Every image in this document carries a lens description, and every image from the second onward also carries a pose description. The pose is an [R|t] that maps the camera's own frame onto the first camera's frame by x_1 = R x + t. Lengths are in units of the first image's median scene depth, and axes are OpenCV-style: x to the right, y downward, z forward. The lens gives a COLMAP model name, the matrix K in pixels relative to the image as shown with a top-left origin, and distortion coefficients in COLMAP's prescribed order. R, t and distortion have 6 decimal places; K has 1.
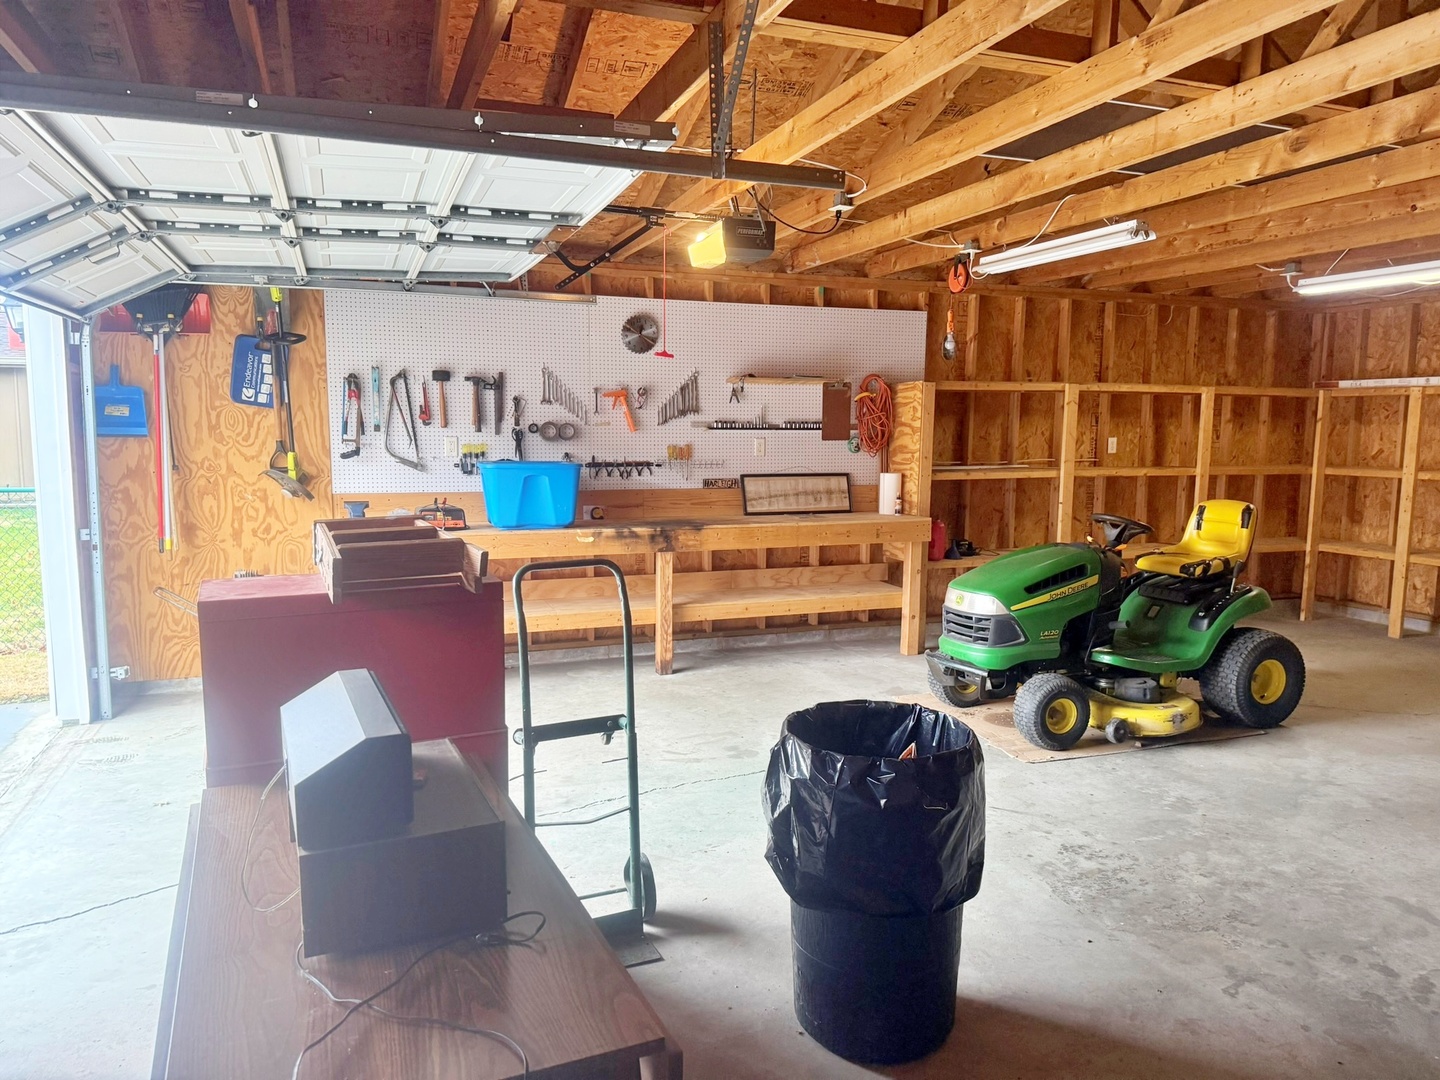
lens RADIAL K [[1028.8, 0, 721.8], [0, 1028.8, 544.3], [0, 0, 1]] dist [0.100945, -0.171125]
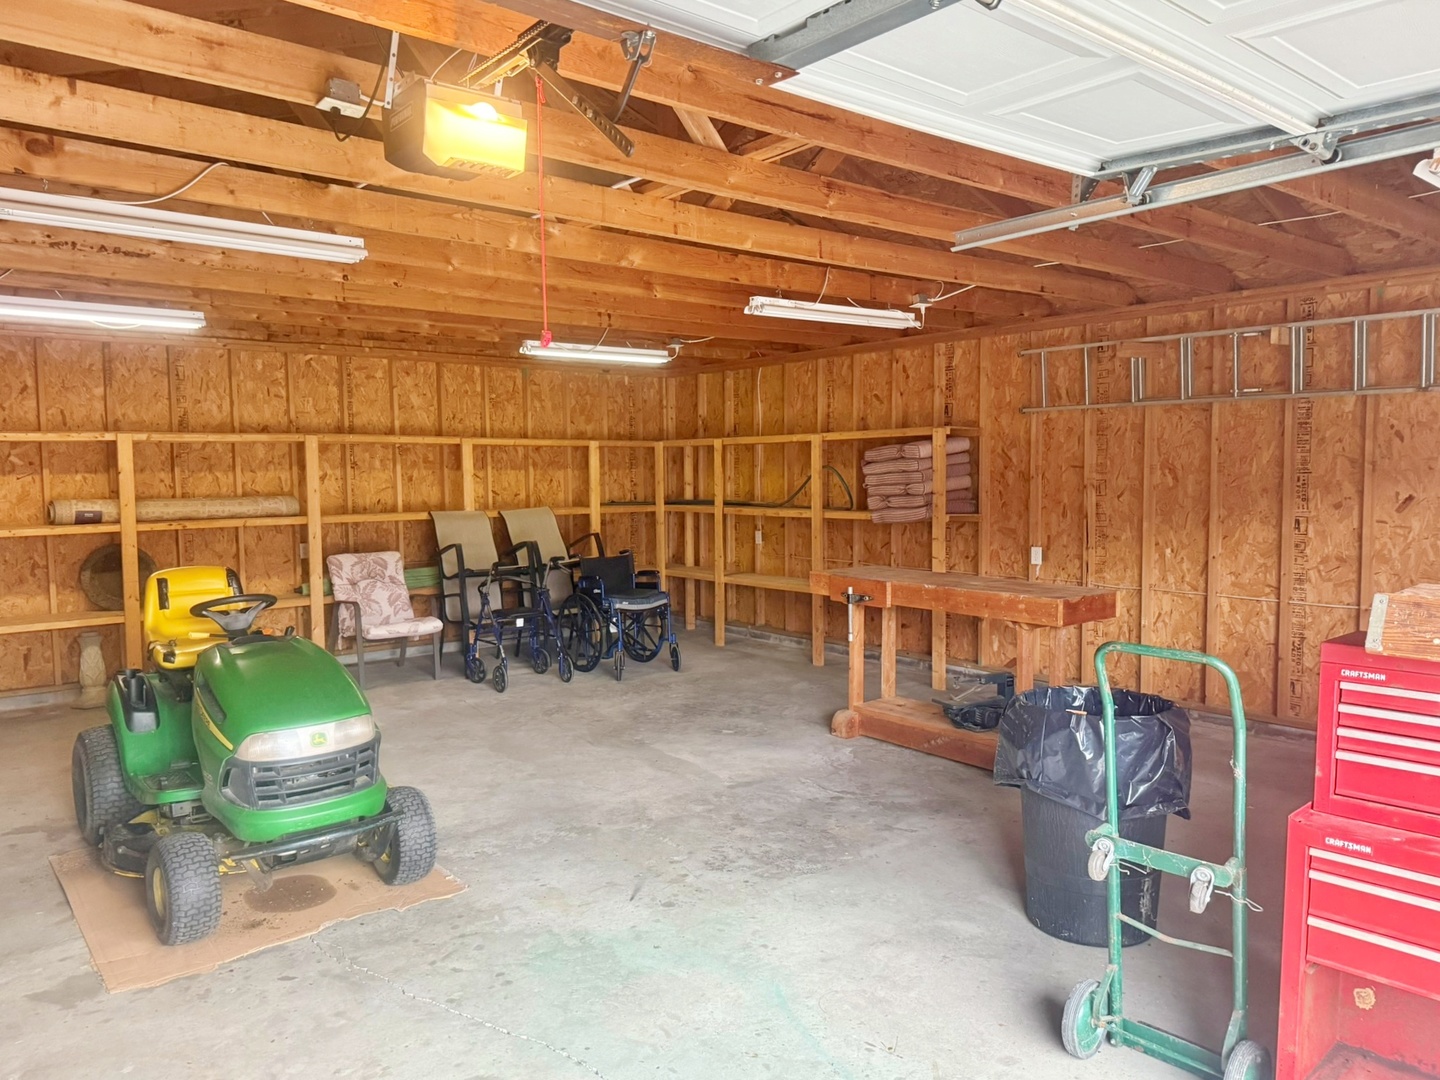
lens RADIAL K [[1028.8, 0, 721.8], [0, 1028.8, 544.3], [0, 0, 1]] dist [0.100945, -0.171125]
pose [[-0.329974, -0.075060, 0.941001, -0.668087], [0.117928, 0.985747, 0.119983, -0.168671], [-0.936595, 0.150562, -0.316419, 1.326106]]
